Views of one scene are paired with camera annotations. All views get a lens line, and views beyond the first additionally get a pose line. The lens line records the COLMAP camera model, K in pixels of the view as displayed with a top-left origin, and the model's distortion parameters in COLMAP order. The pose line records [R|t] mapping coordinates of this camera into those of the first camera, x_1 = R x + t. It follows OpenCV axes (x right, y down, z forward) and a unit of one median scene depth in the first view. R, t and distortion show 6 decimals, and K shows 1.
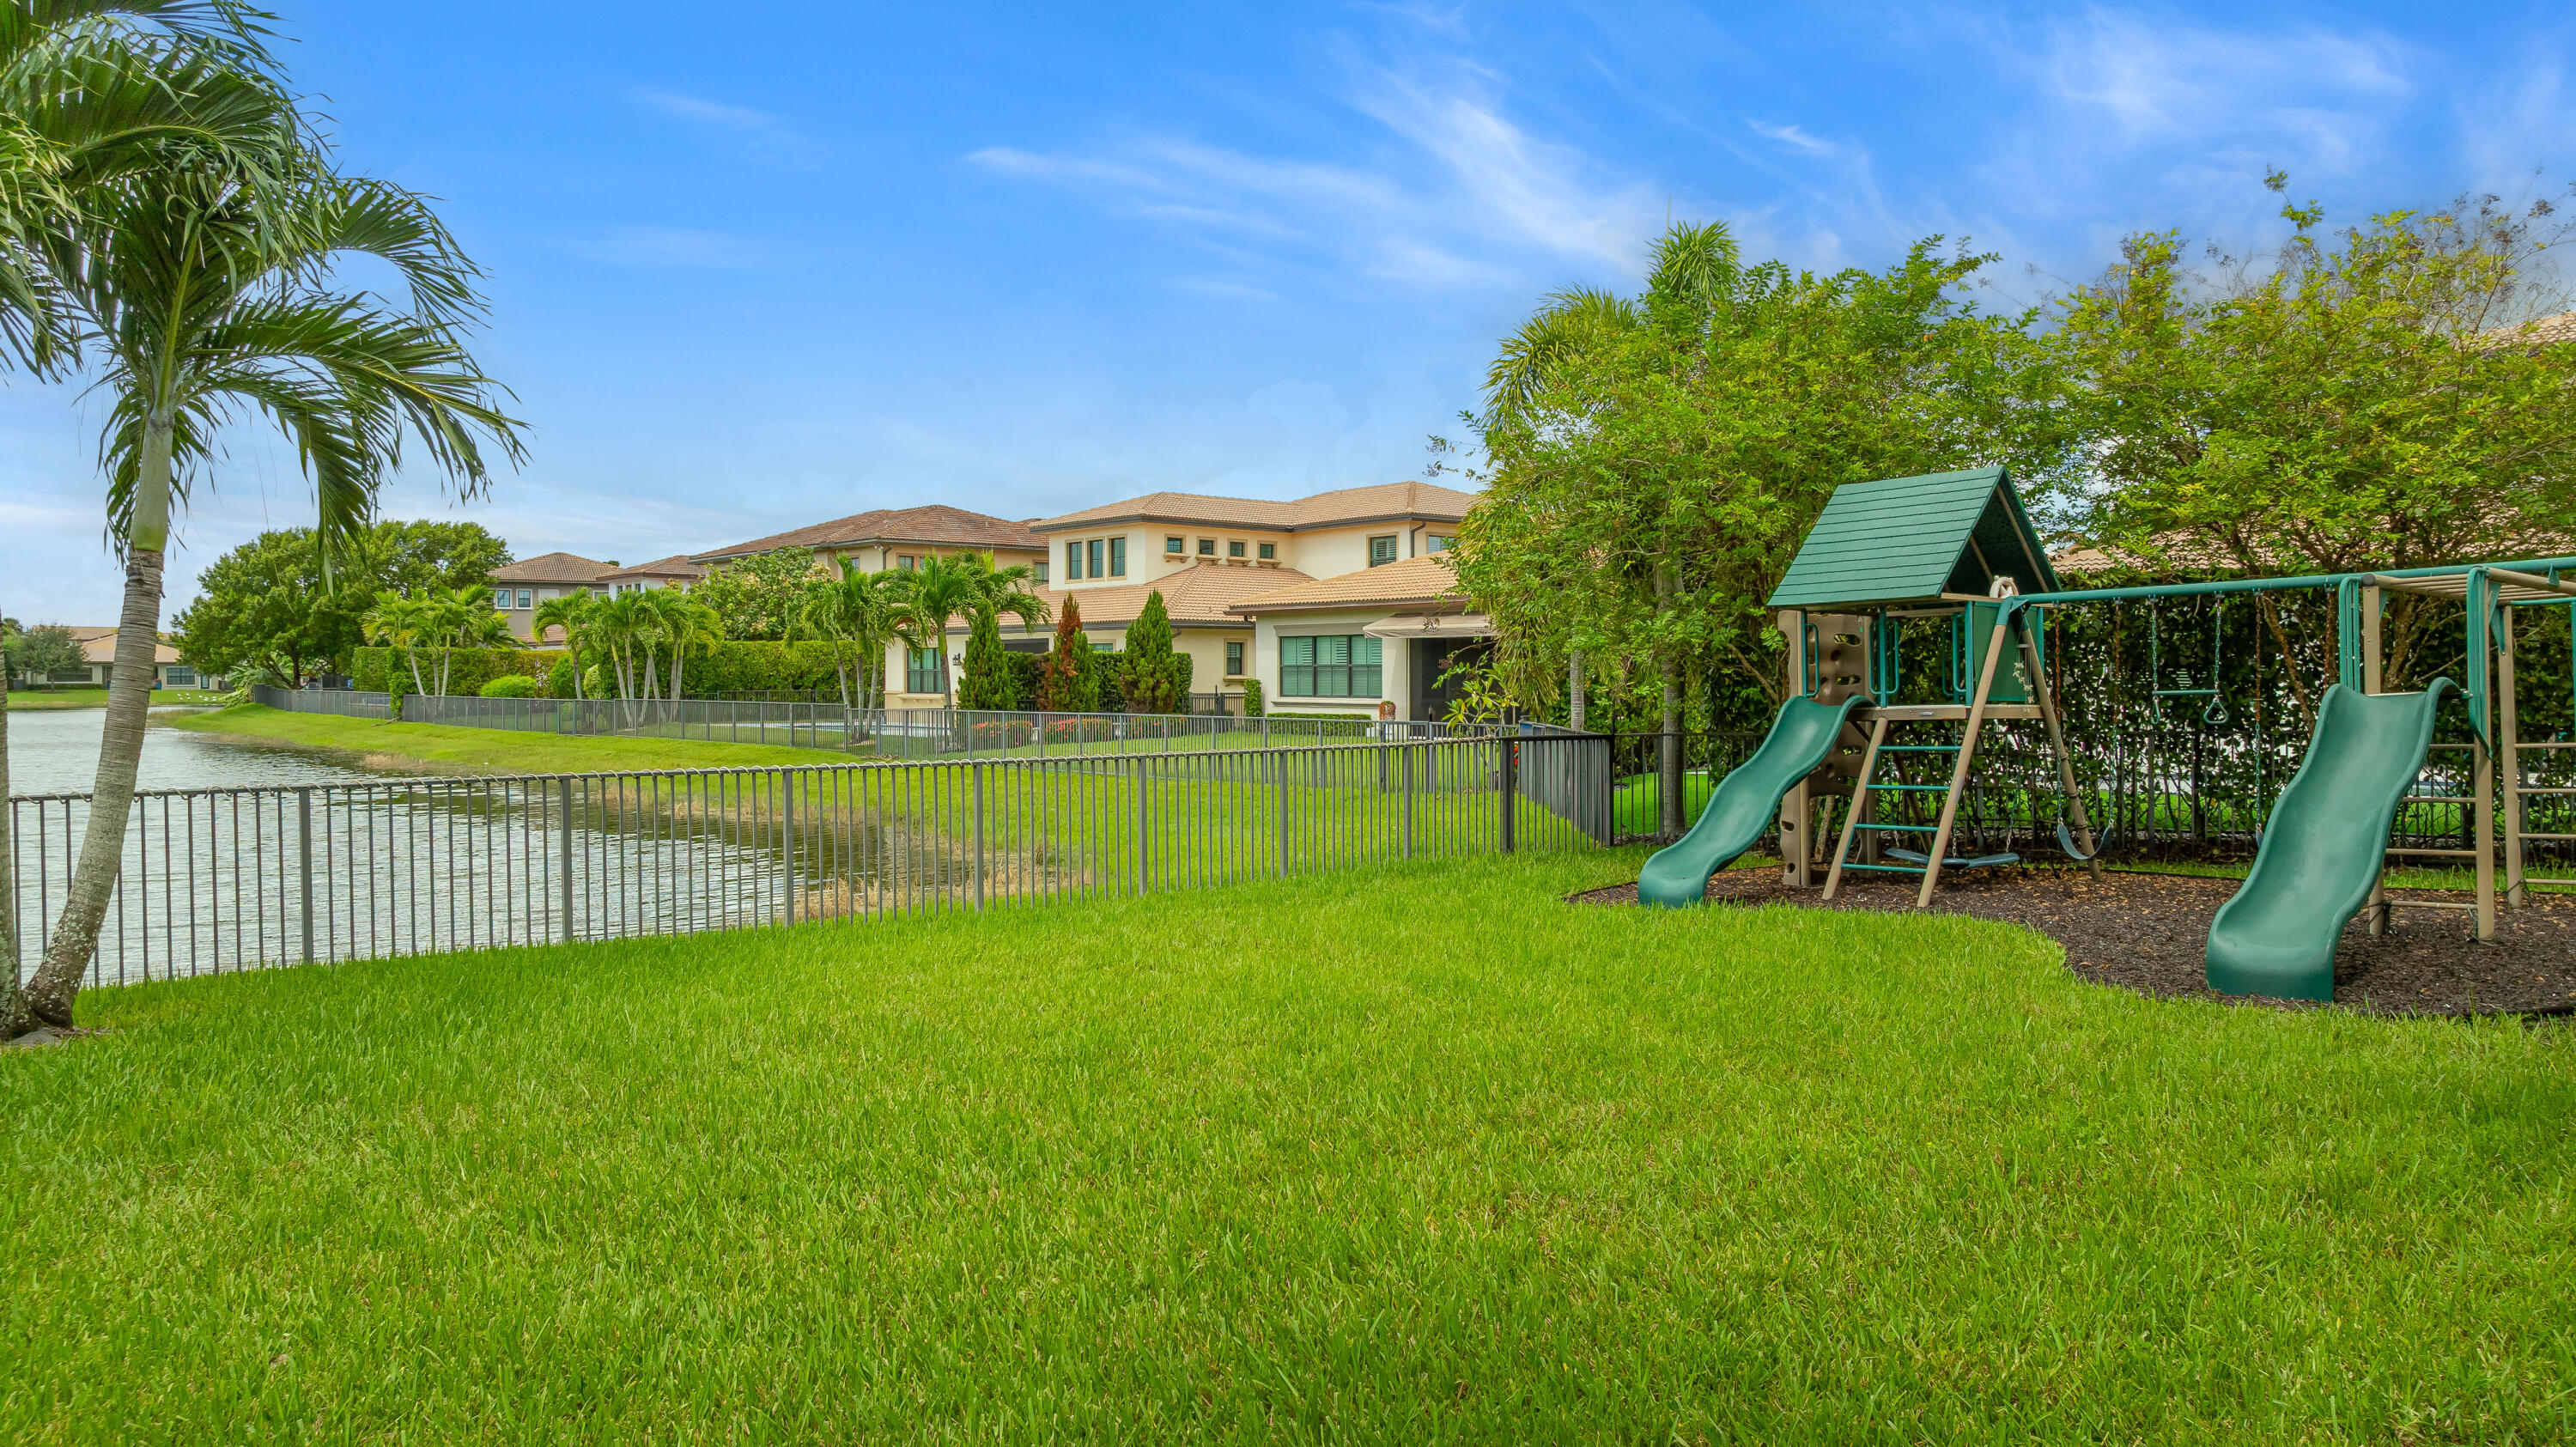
lens RADIAL K [[1815.9, 0, 1290.4], [0, 1815.9, 717.1], [0, 0, 1]] dist [-0.037292, 0.039225]
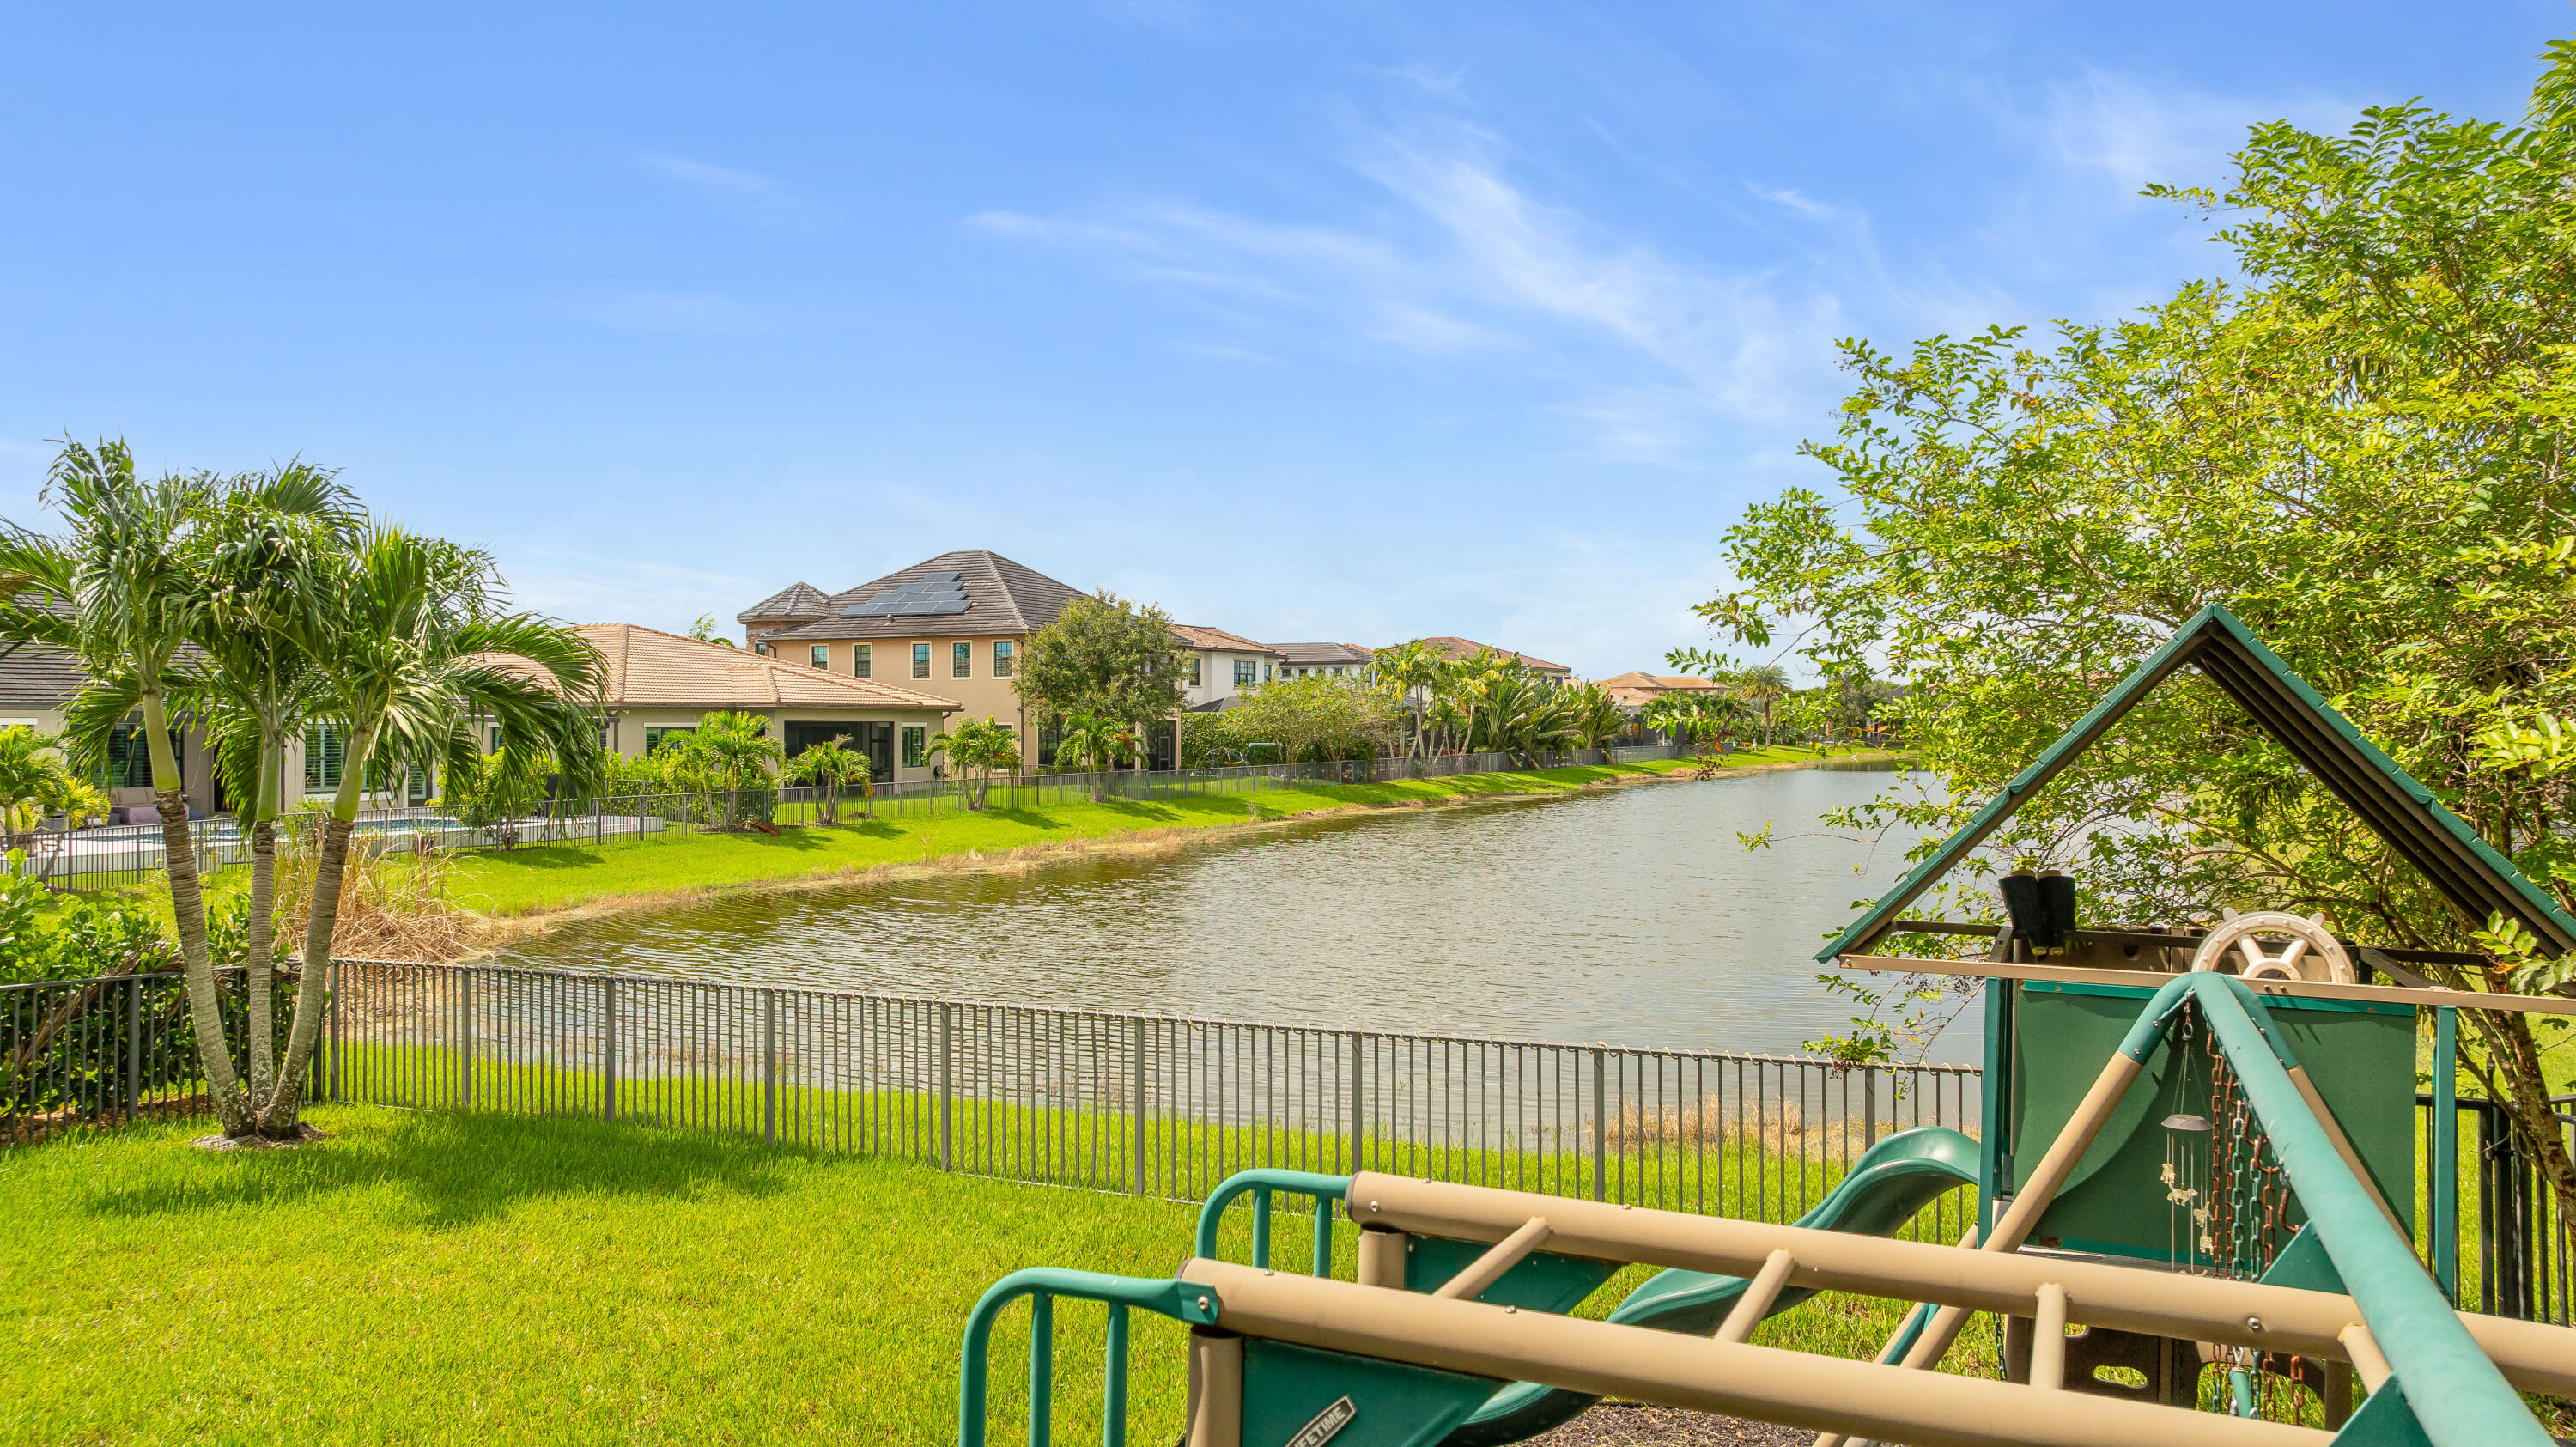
lens RADIAL K [[1815.9, 0, 1297.9], [0, 1815.9, 735.8], [0, 0, 1]] dist [-0.037292, 0.039225]
pose [[0.430213, 0.006692, -0.902703, 0.511638], [-0.019004, 0.999818, -0.001645, -0.086980], [0.902527, 0.017863, 0.430262, 0.558438]]
